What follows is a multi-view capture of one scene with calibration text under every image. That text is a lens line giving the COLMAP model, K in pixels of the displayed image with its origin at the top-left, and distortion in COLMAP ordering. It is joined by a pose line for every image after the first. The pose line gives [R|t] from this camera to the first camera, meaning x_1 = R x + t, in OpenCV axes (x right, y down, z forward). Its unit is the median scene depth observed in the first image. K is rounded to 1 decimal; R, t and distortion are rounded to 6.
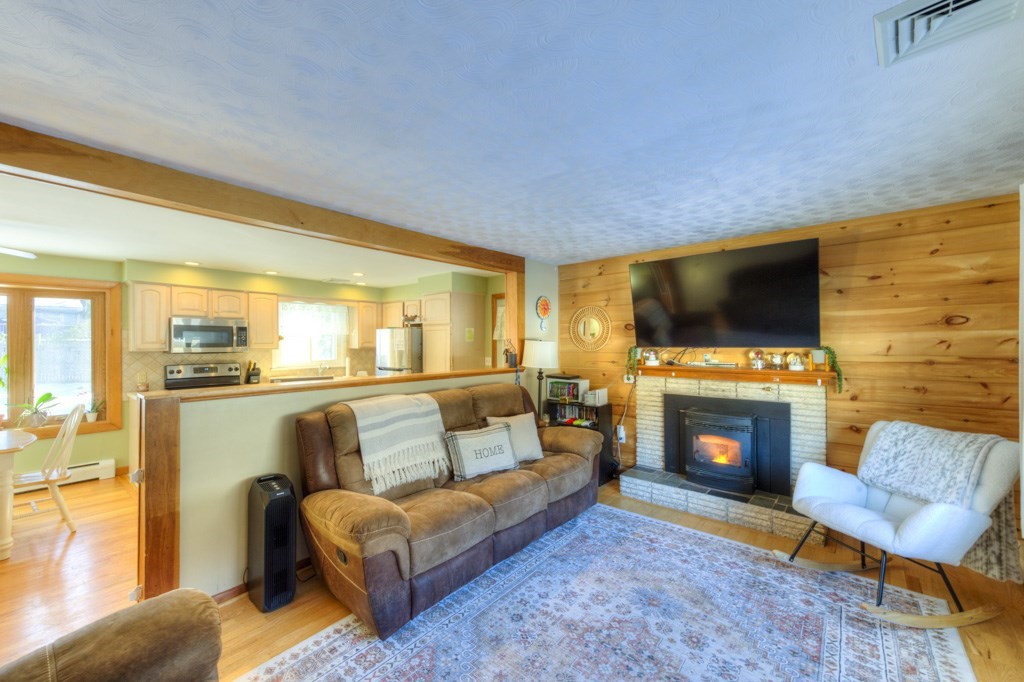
lens RADIAL K [[408.2, 0, 515.0], [0, 408.2, 346.7], [0, 0, 1]] dist [0.025238, -0.000249]
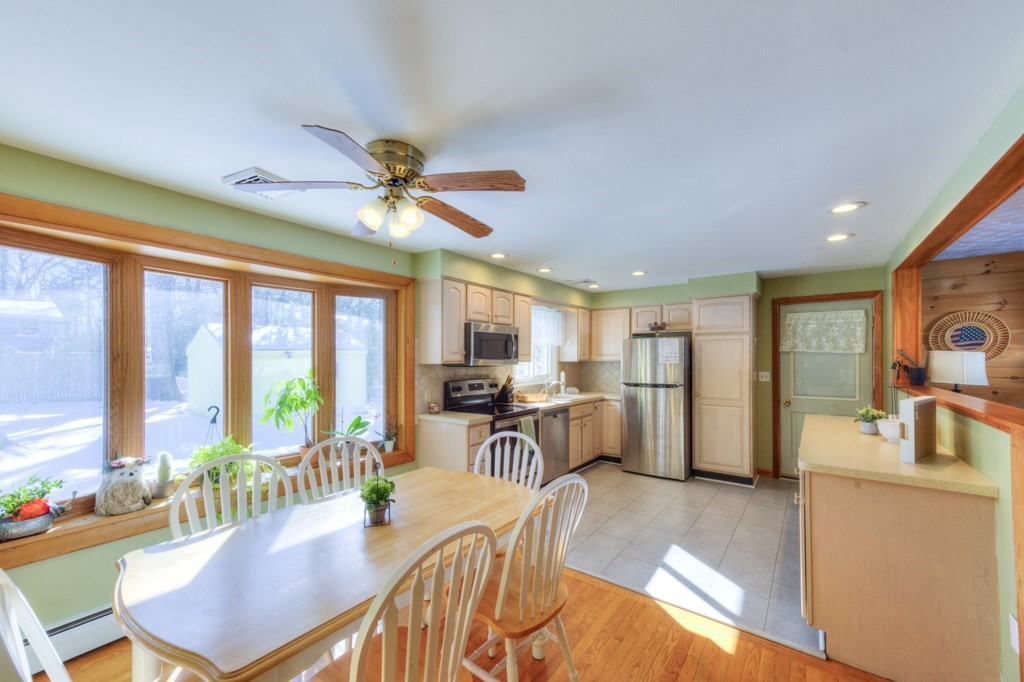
lens RADIAL K [[413.2, 0, 515.2], [0, 413.2, 355.0], [0, 0, 1]] dist [0.025498, 0.000124]
pose [[0.997665, 0.002192, 0.068266, -0.980706], [-0.001155, 0.999883, -0.015236, 0.007523], [-0.068291, 0.015122, 0.997551, 0.236066]]
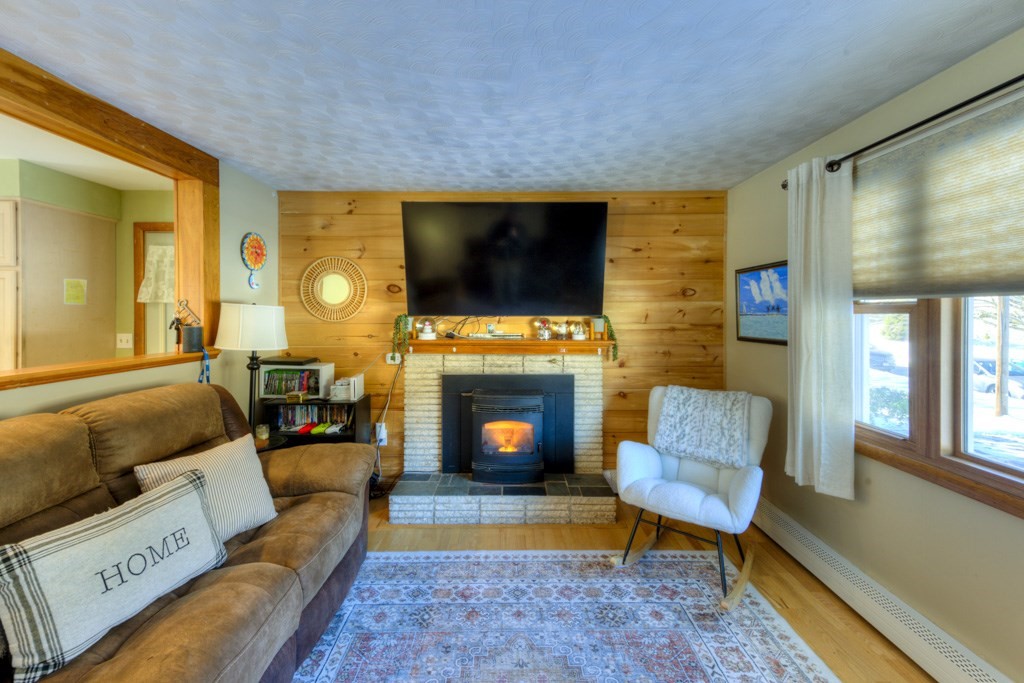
lens RADIAL K [[413.9, 0, 515.1], [0, 413.9, 316.3], [0, 0, 1]] dist [0.024323, -0.000181]
pose [[0.765966, 0.001321, 0.642880, -0.042353], [-0.000389, 0.999999, -0.001592, 0.003994], [-0.642881, 0.000970, 0.765965, 0.320194]]
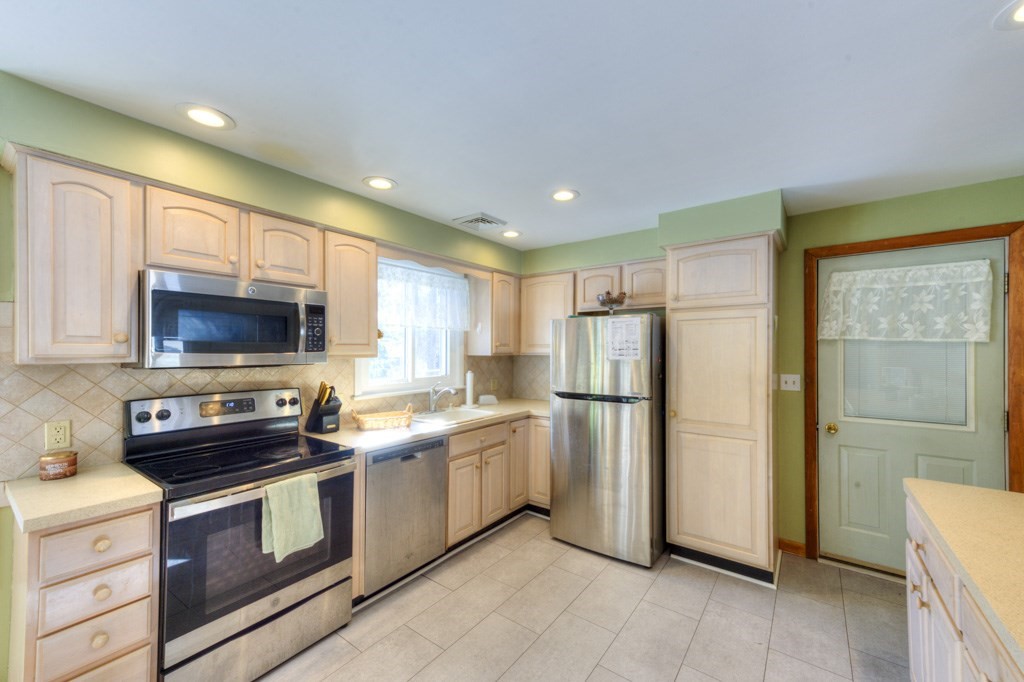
lens RADIAL K [[408.2, 0, 515.0], [0, 408.2, 346.7], [0, 0, 1]] dist [0.025238, -0.000249]
pose [[0.998263, 0.003996, 0.058775, -0.655624], [-0.003157, 0.999892, -0.014368, 0.000732], [-0.058826, 0.014158, 0.998168, 0.768481]]
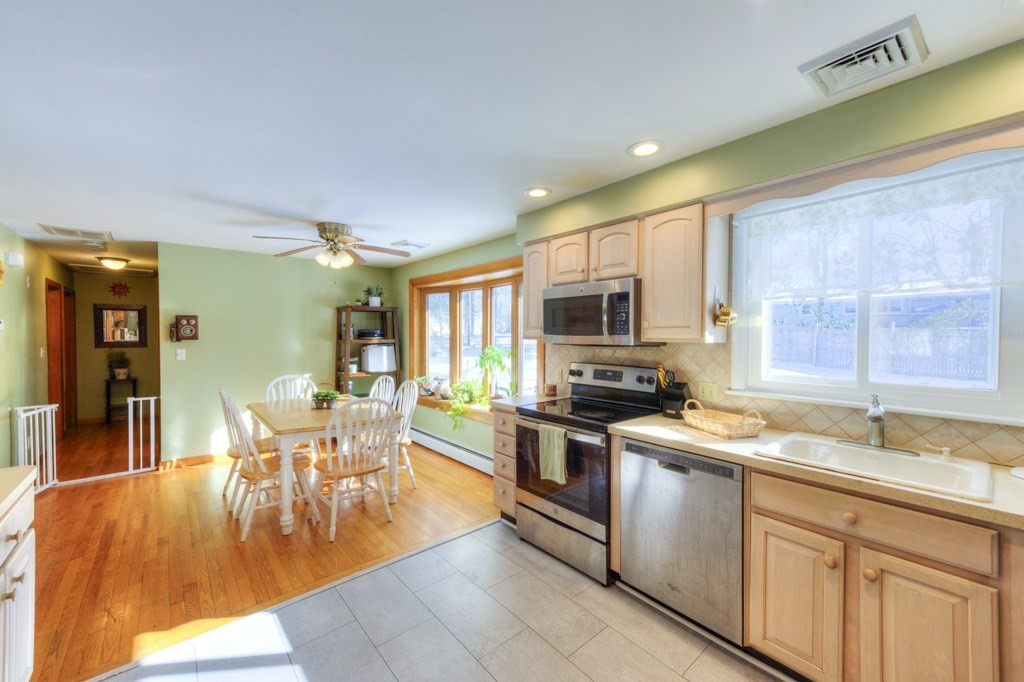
lens RADIAL K [[399.7, 0, 508.0], [0, 399.7, 342.8], [0, 0, 1]] dist [0.029709, -0.000059]
pose [[-0.174717, 0.026074, -0.984273, -0.250725], [-0.008274, 0.999575, 0.027949, -0.003210], [0.984584, 0.013027, -0.174427, 1.301334]]
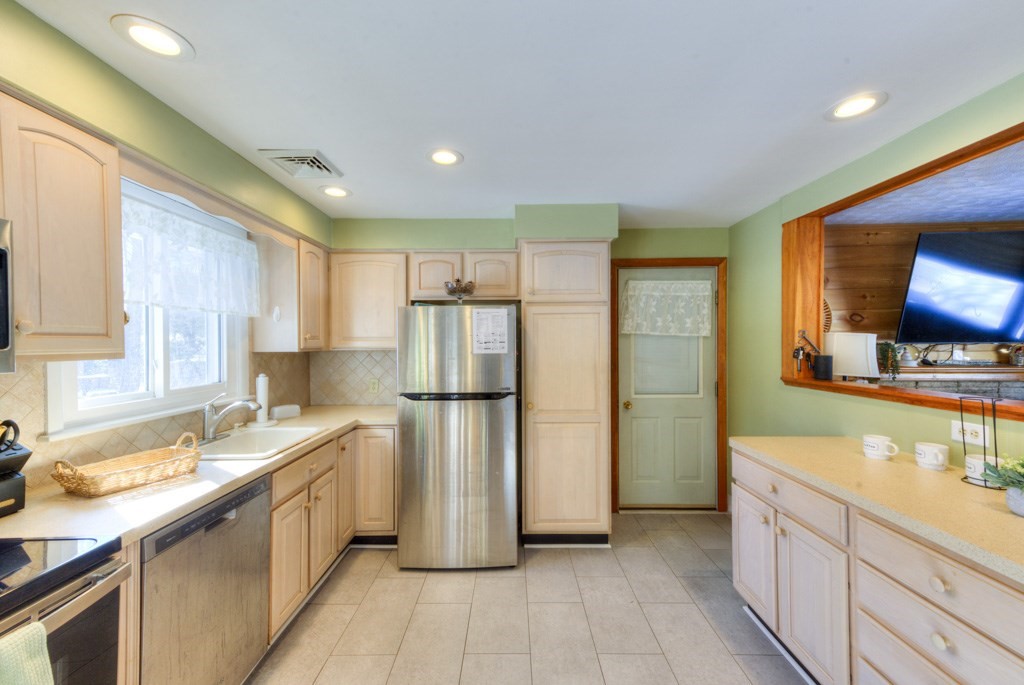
lens RADIAL K [[402.9, 0, 517.7], [0, 402.9, 346.5], [0, 0, 1]] dist [0.025239, -0.000386]
pose [[0.765254, -0.006426, 0.643696, -0.814016], [0.007367, 0.999972, 0.001224, 0.000782], [-0.643686, 0.003805, 0.765280, 0.941308]]
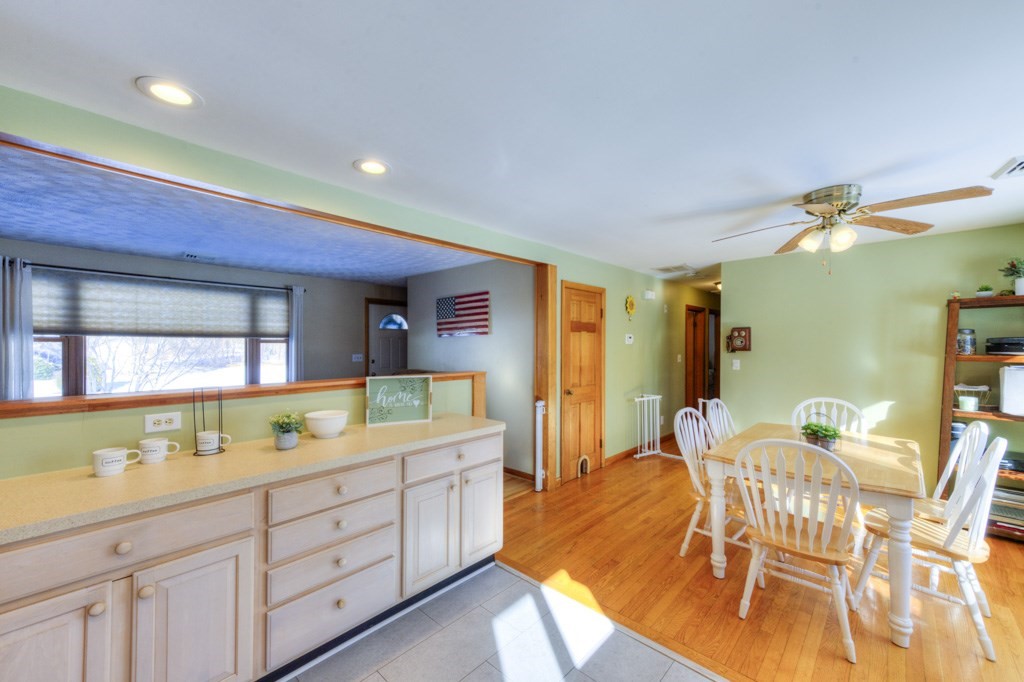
lens RADIAL K [[408.2, 0, 515.0], [0, 408.2, 346.7], [0, 0, 1]] dist [0.025238, -0.000249]
pose [[-0.998952, 0.000703, 0.045764, -0.621387], [0.001381, 0.999890, 0.014797, -0.003102], [-0.045748, 0.014845, -0.998843, 1.443623]]
